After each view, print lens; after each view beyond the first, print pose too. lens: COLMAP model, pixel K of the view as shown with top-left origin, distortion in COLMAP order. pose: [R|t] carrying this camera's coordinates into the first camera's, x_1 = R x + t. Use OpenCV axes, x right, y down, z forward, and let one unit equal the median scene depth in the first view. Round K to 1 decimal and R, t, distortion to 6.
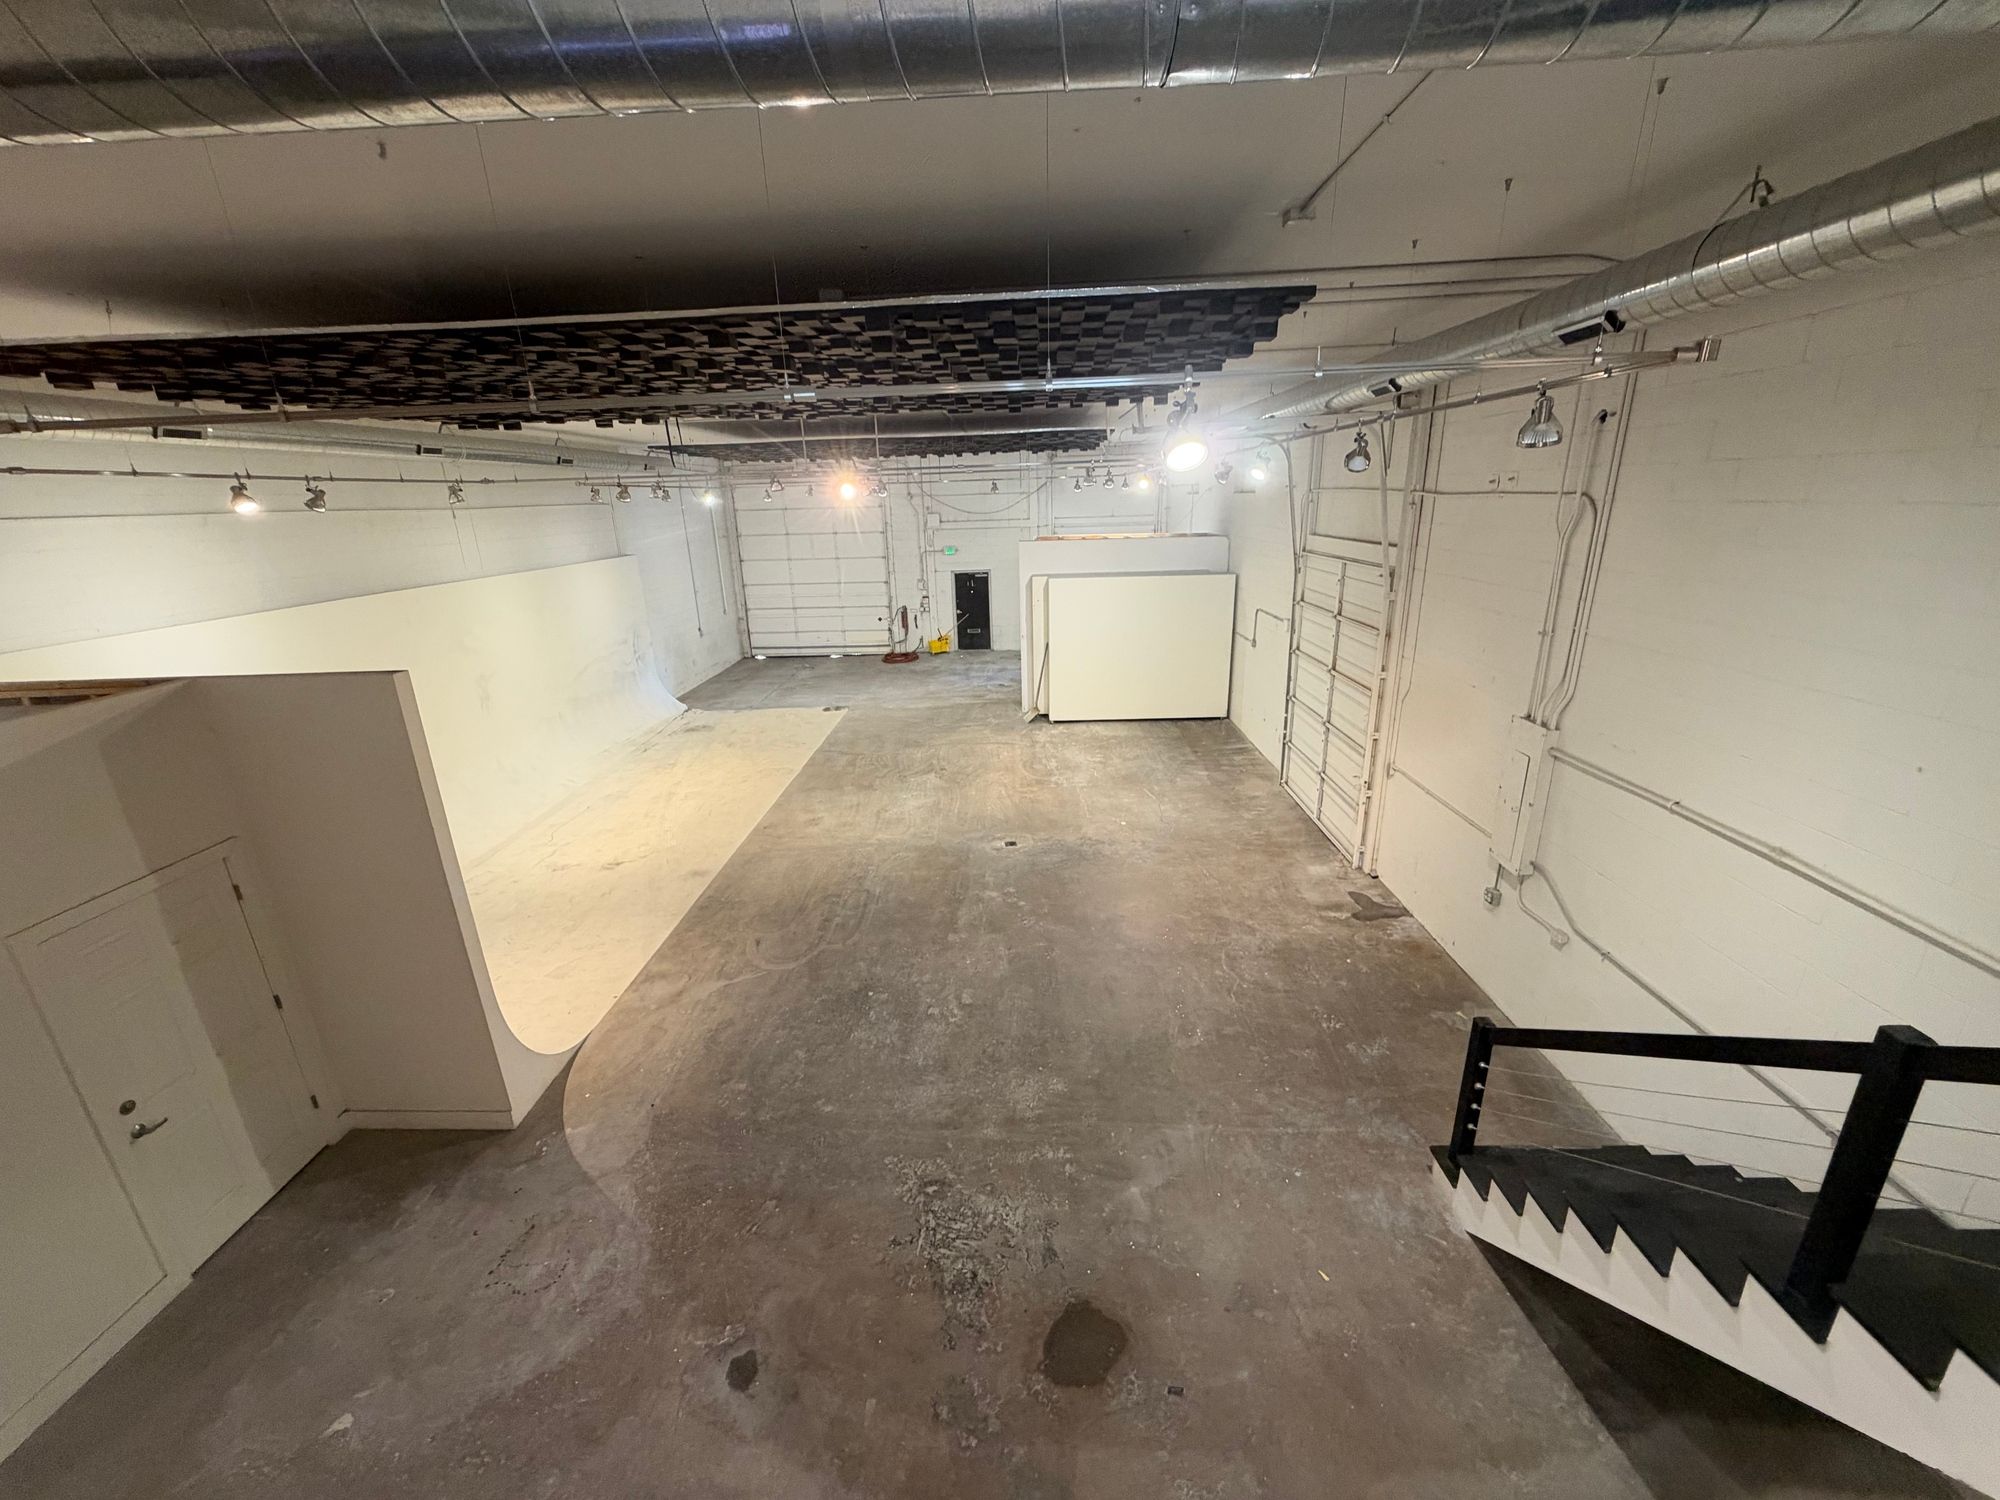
lens RADIAL K [[798.8, 0, 995.5], [0, 798.8, 749.5], [0, 0, 1]] dist [0.000129, -0.000124]
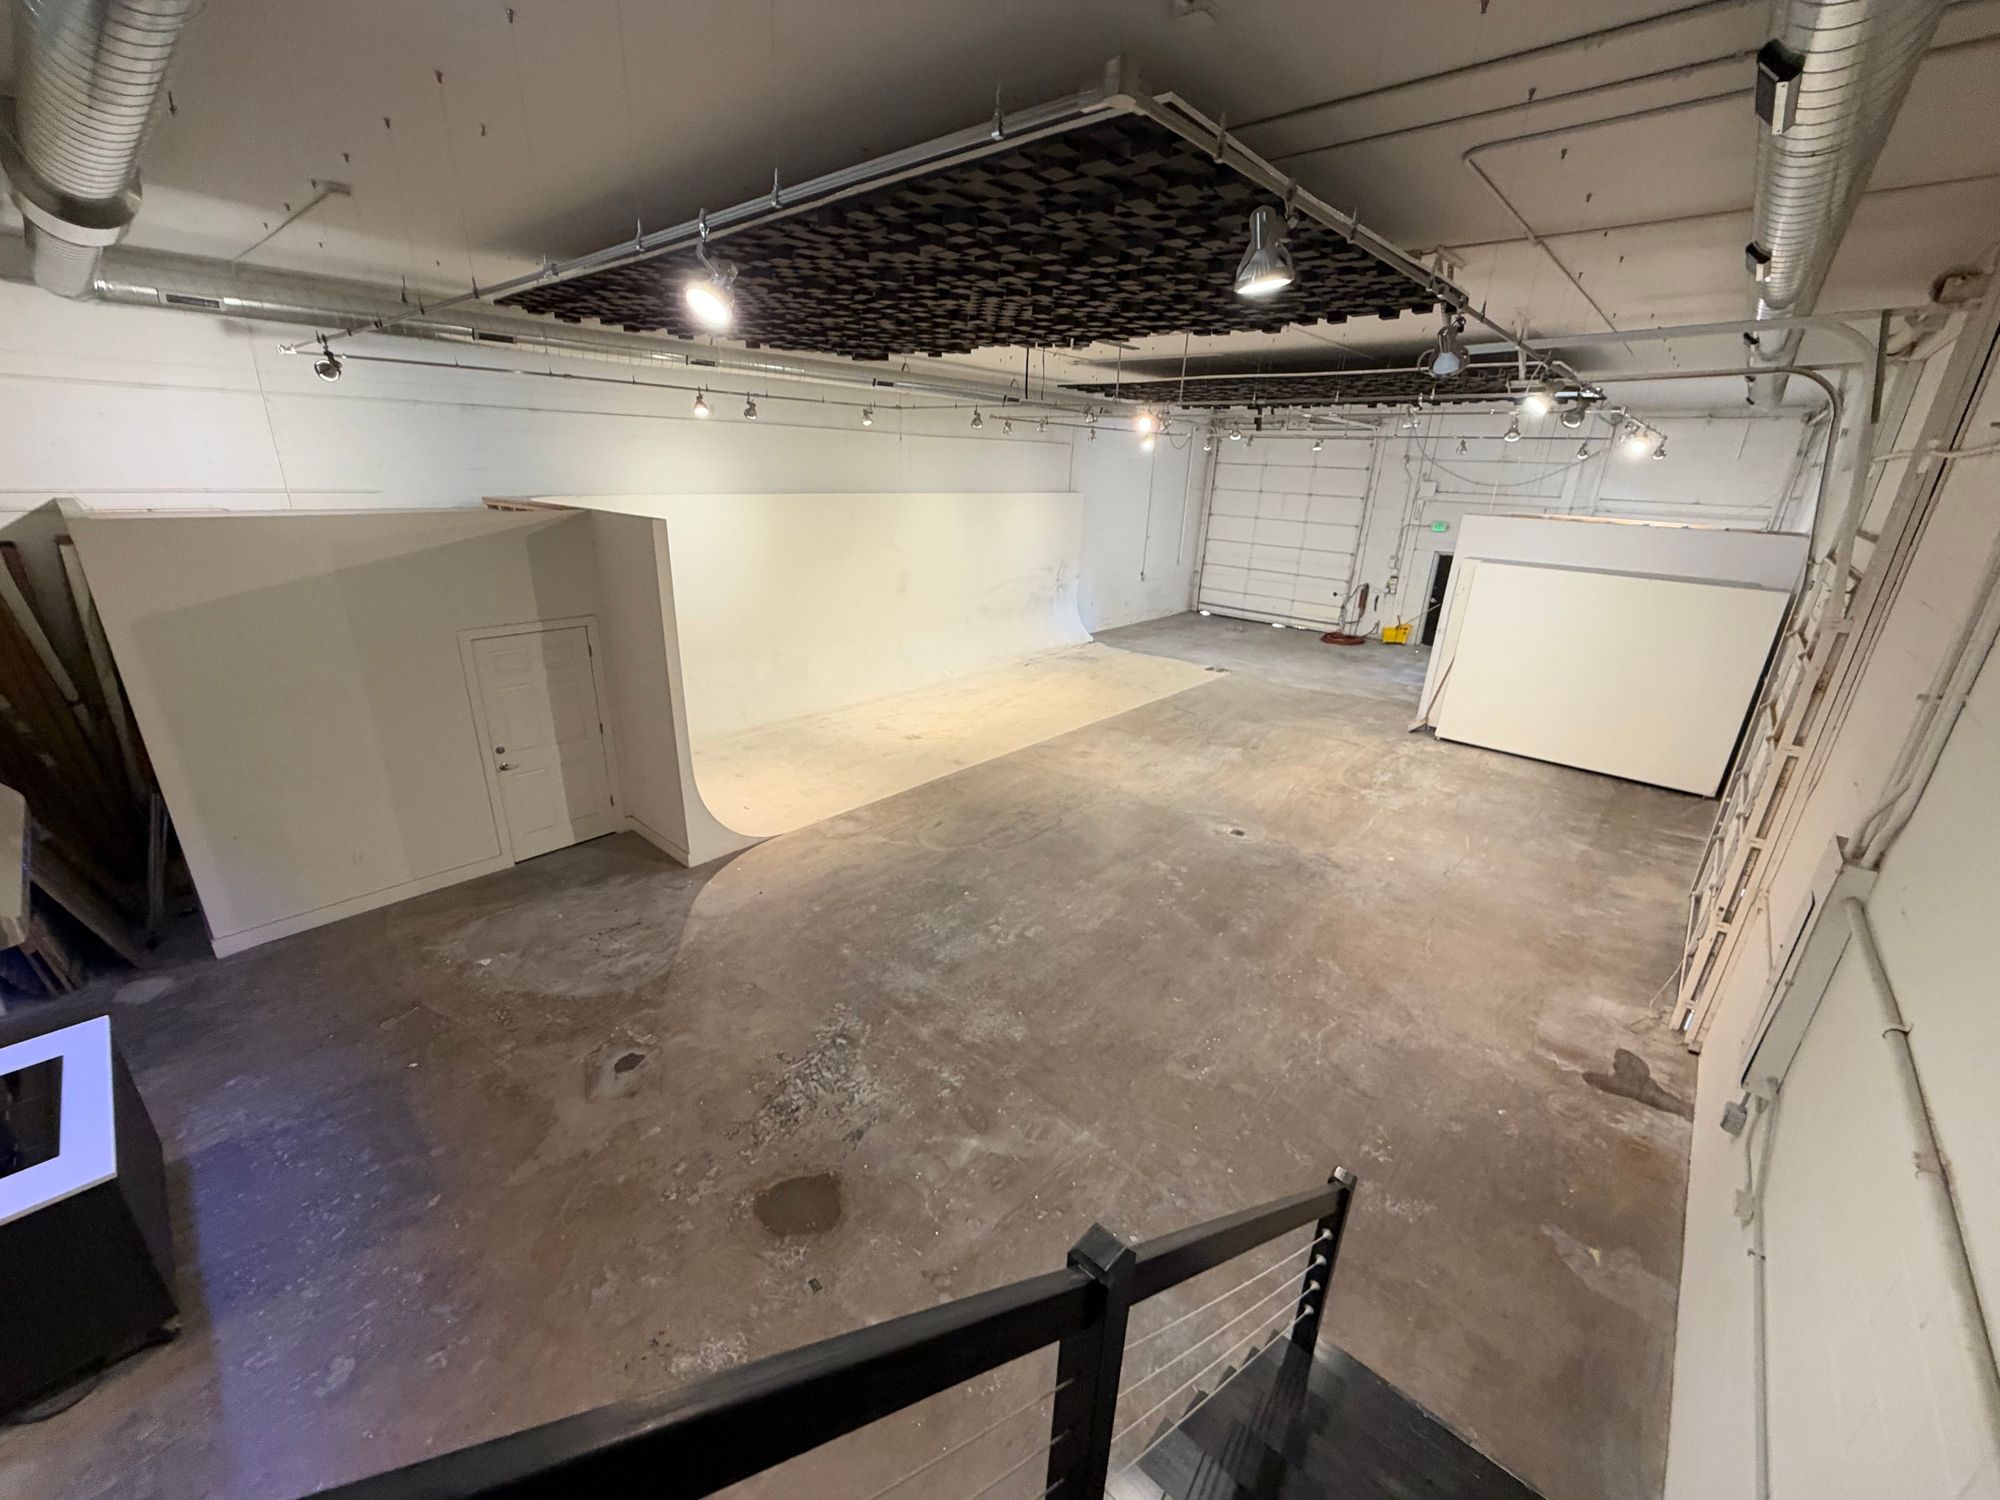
lens RADIAL K [[798.8, 0, 993.2], [0, 798.8, 752.4], [0, 0, 1]] dist [0.000129, -0.000124]
pose [[0.763203, 0.274291, -0.585052, 0.321328], [-0.250685, 0.960203, 0.123154, -0.010770], [0.595549, 0.052672, 0.801591, 0.114432]]
